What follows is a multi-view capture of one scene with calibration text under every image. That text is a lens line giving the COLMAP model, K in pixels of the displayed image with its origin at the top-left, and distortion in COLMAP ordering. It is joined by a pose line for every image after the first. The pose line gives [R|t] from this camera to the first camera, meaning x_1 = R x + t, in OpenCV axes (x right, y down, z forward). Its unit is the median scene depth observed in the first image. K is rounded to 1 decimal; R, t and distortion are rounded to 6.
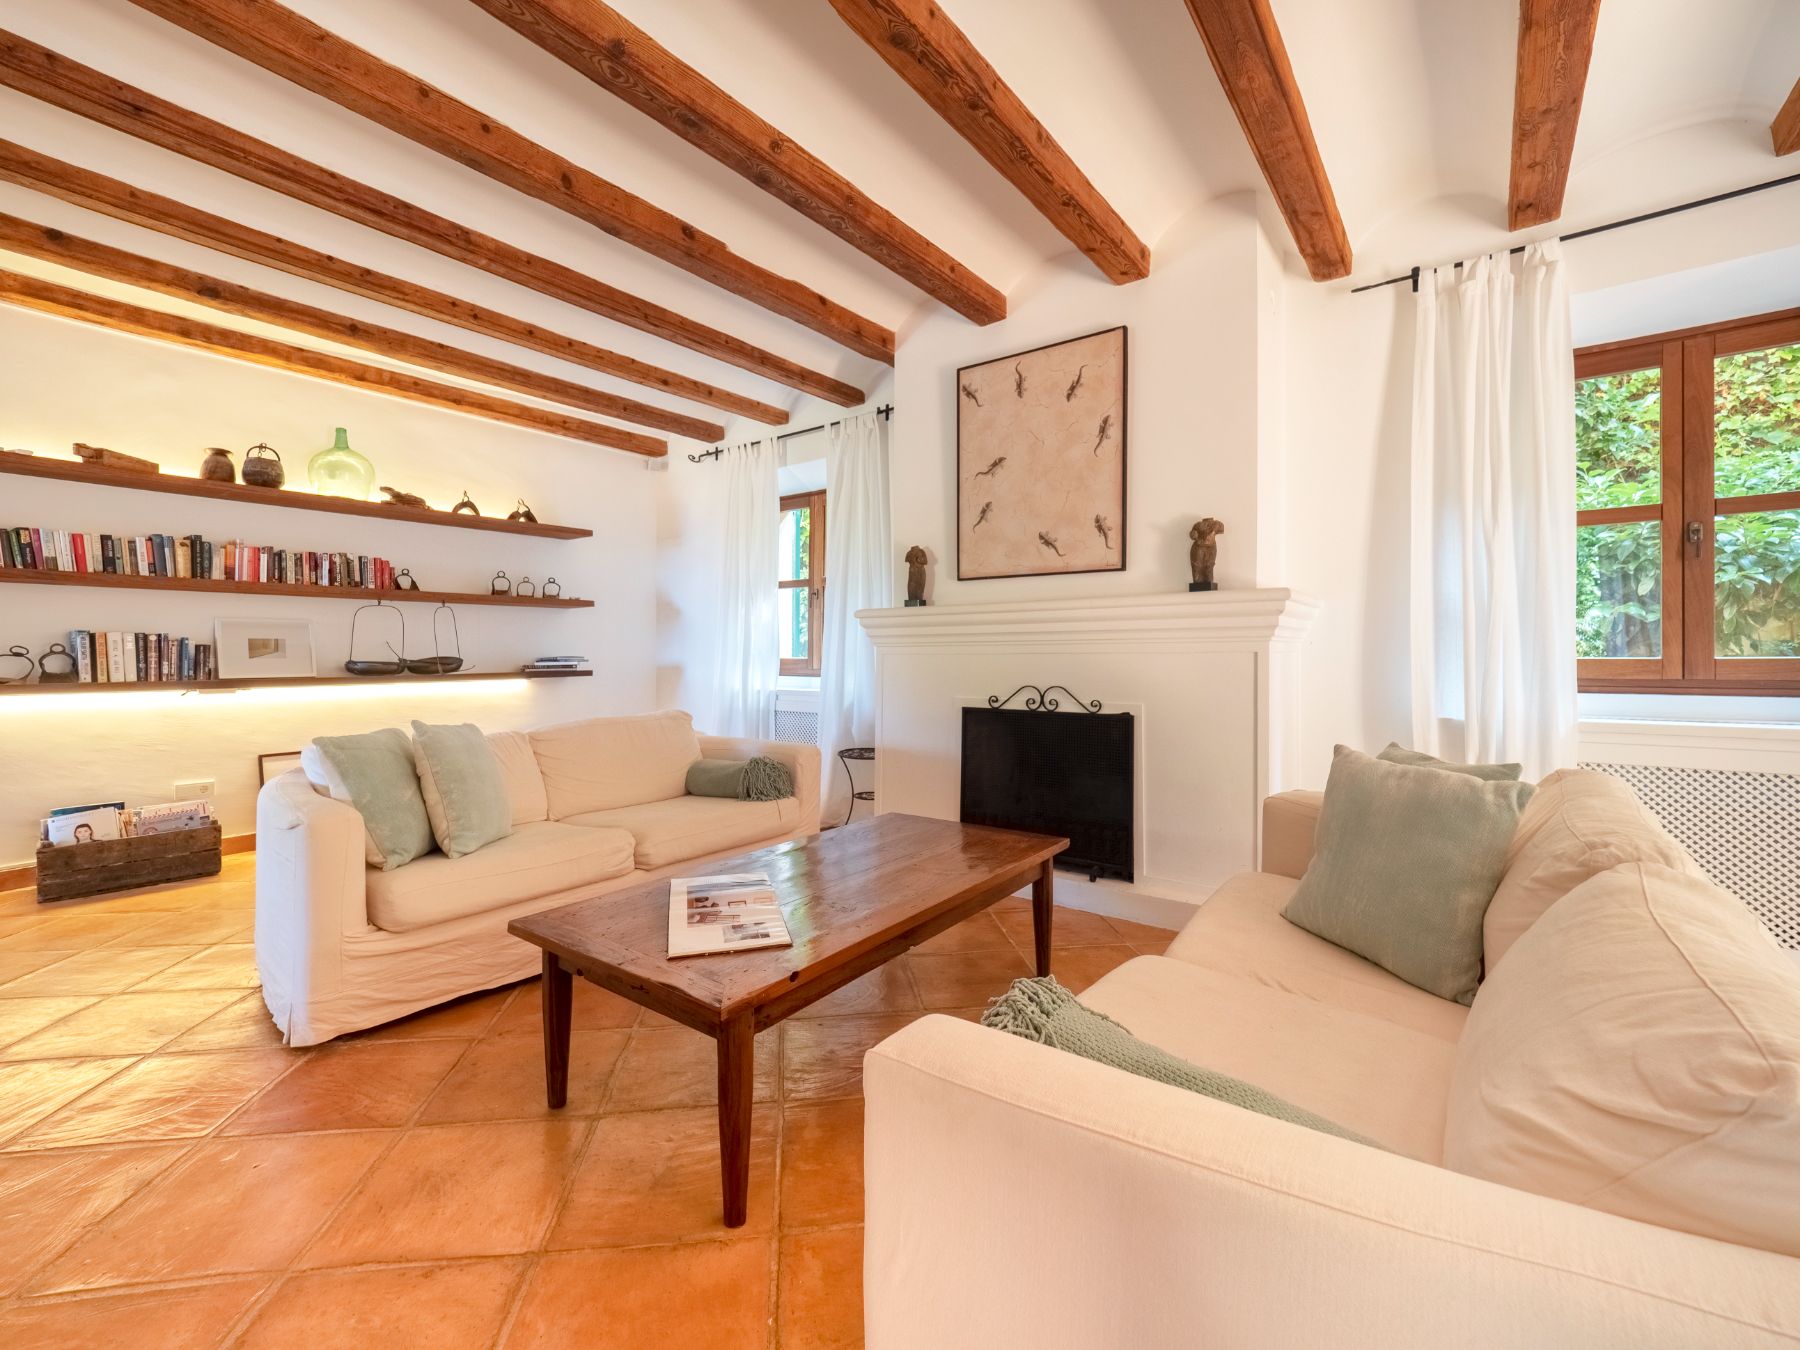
lens RADIAL K [[740.3, 0, 898.2], [0, 740.3, 663.3], [0, 0, 1]] dist [-0.000821, 0.000146]
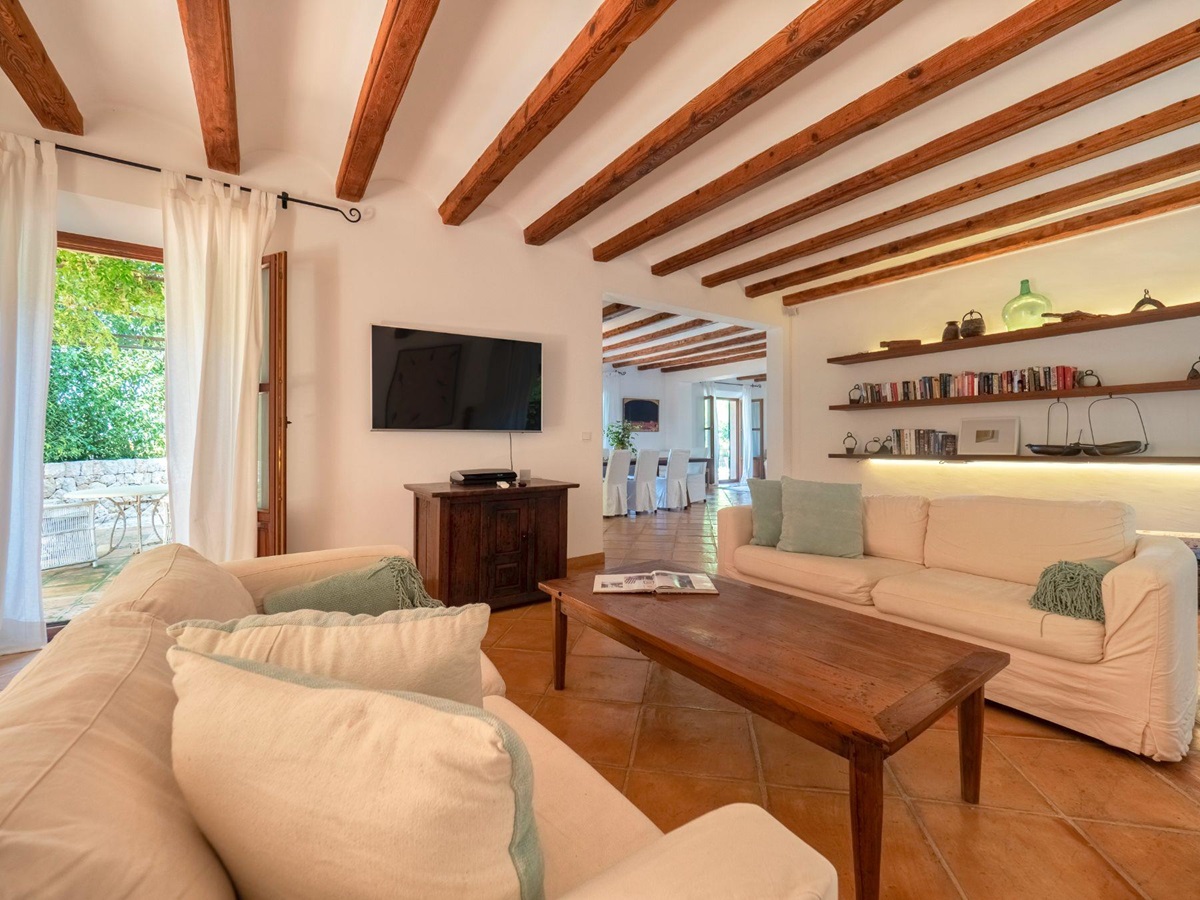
lens RADIAL K [[493.5, 0, 598.8], [0, 493.5, 442.2], [0, 0, 1]] dist [-0.000821, 0.000146]
pose [[-0.273820, 0.000336, -0.961781, 0.417662], [-0.005322, 0.999984, 0.001865, -0.005639], [0.961766, 0.005629, -0.273814, 0.526723]]
